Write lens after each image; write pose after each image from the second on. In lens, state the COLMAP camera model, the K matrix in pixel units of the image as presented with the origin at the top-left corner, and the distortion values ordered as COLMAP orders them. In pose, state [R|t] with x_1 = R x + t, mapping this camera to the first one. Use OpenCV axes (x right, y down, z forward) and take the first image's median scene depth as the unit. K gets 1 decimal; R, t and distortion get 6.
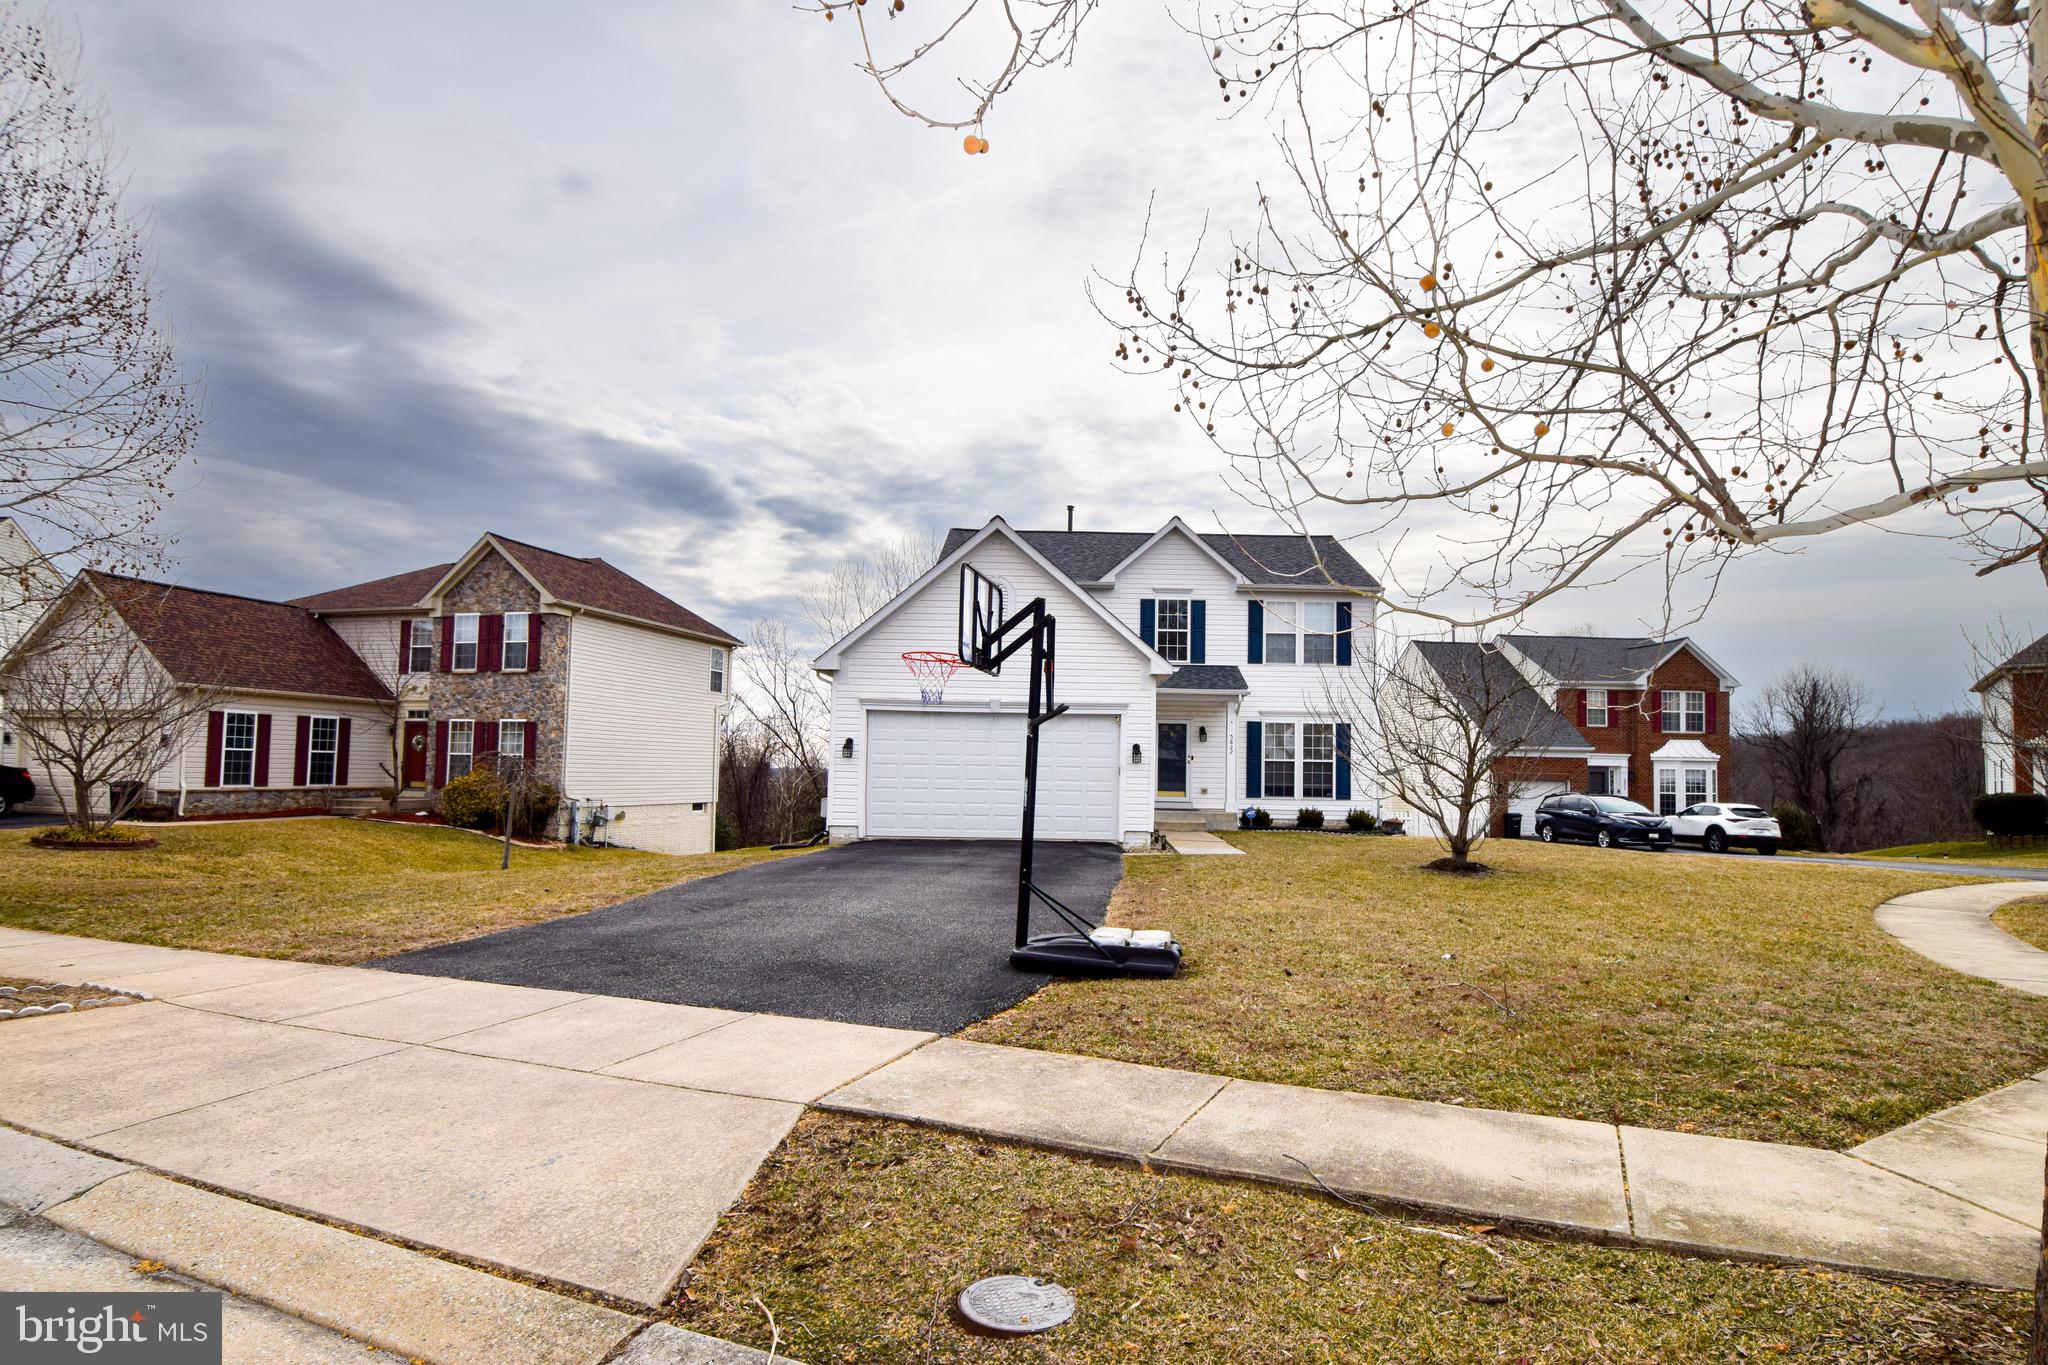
lens RADIAL K [[1111.8, 0, 1040.1], [0, 1111.8, 700.4], [0, 0, 1]] dist [0.001907, 0.000277]
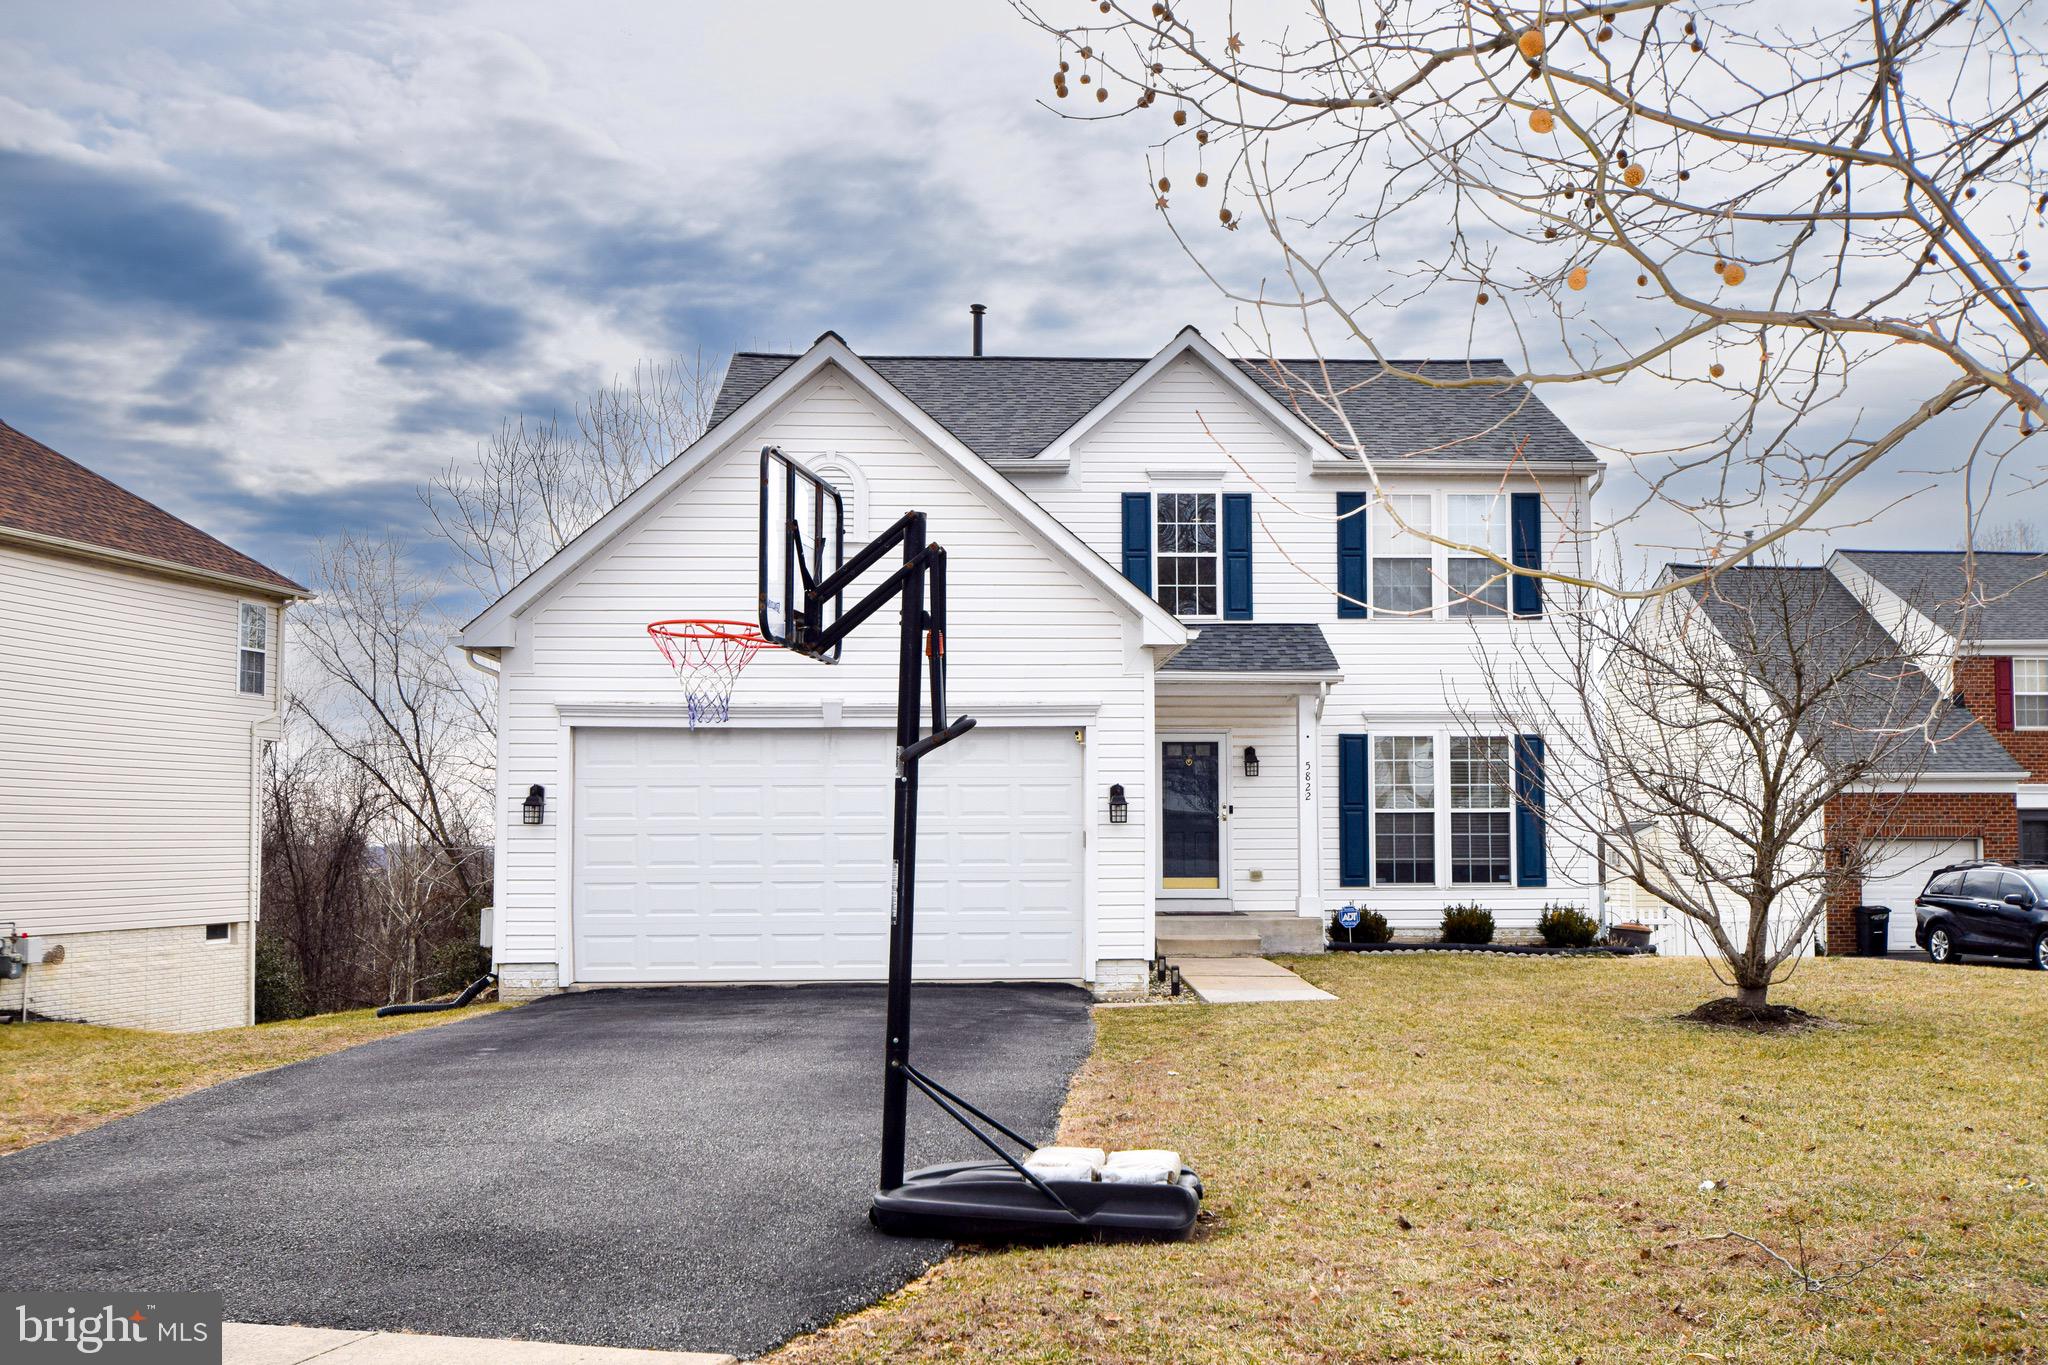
lens RADIAL K [[2133.6, 0, 1028.5], [0, 2133.6, 716.8], [0, 0, 1]] dist [0.030660, 0.005203]
pose [[0.998511, -0.018438, 0.051347, -0.001954], [0.018311, 0.999828, 0.002931, 0.005052], [-0.051393, -0.001987, 0.998677, 0.043443]]
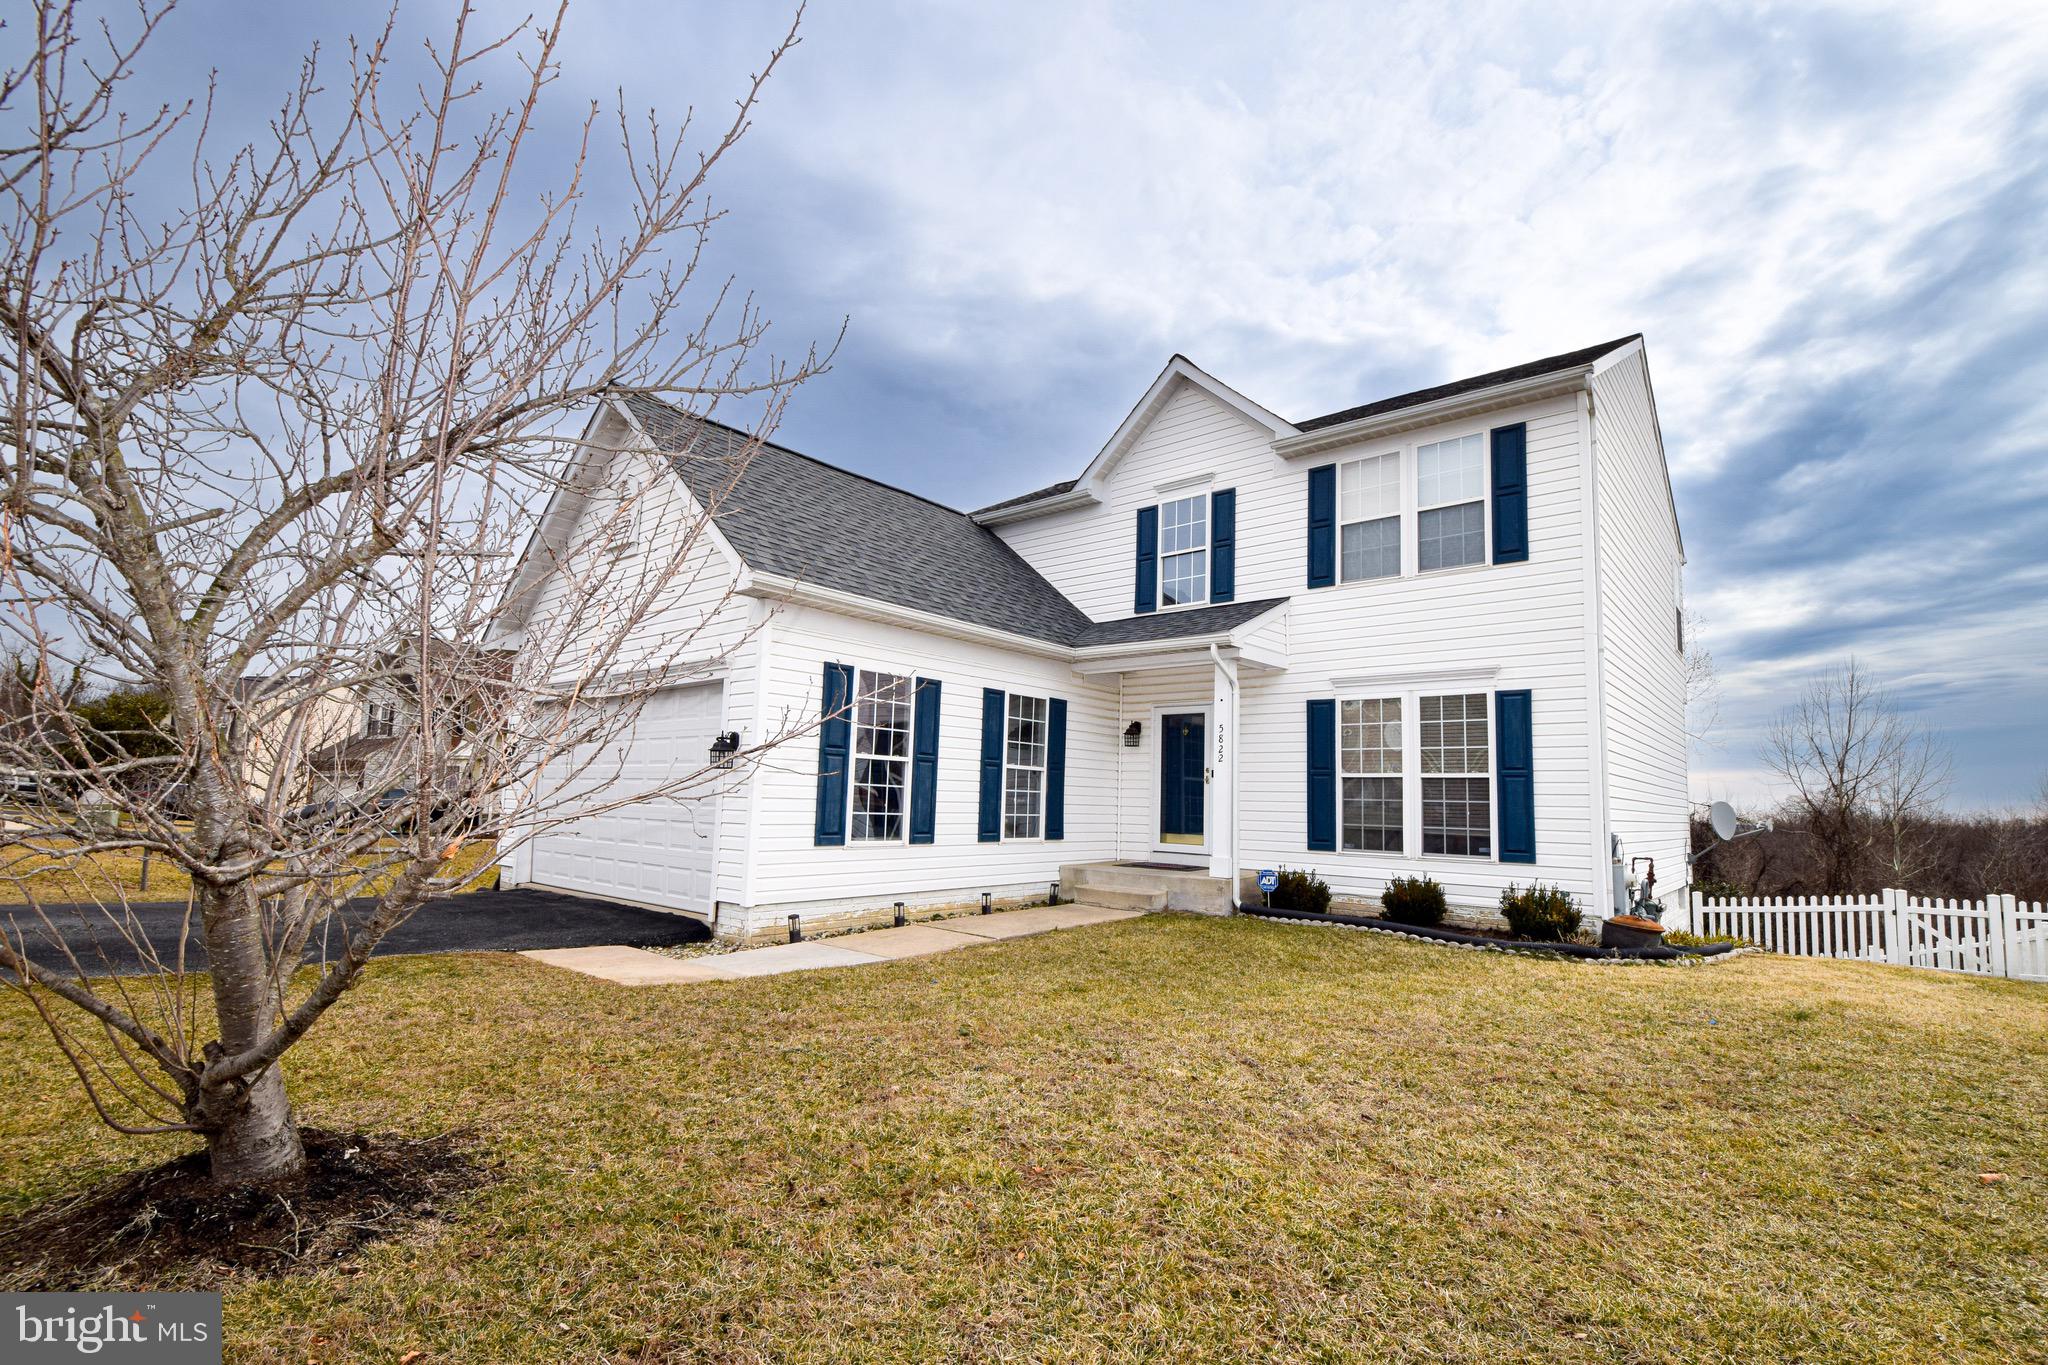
lens RADIAL K [[899.9, 0, 1072.0], [0, 899.9, 716.0], [0, 0, 1]] dist [0.017604, -0.021973]
pose [[0.781073, -0.058163, -0.621725, 0.324246], [0.024631, 0.997747, -0.062397, 0.044407], [0.623954, 0.033423, 0.780746, 0.548489]]
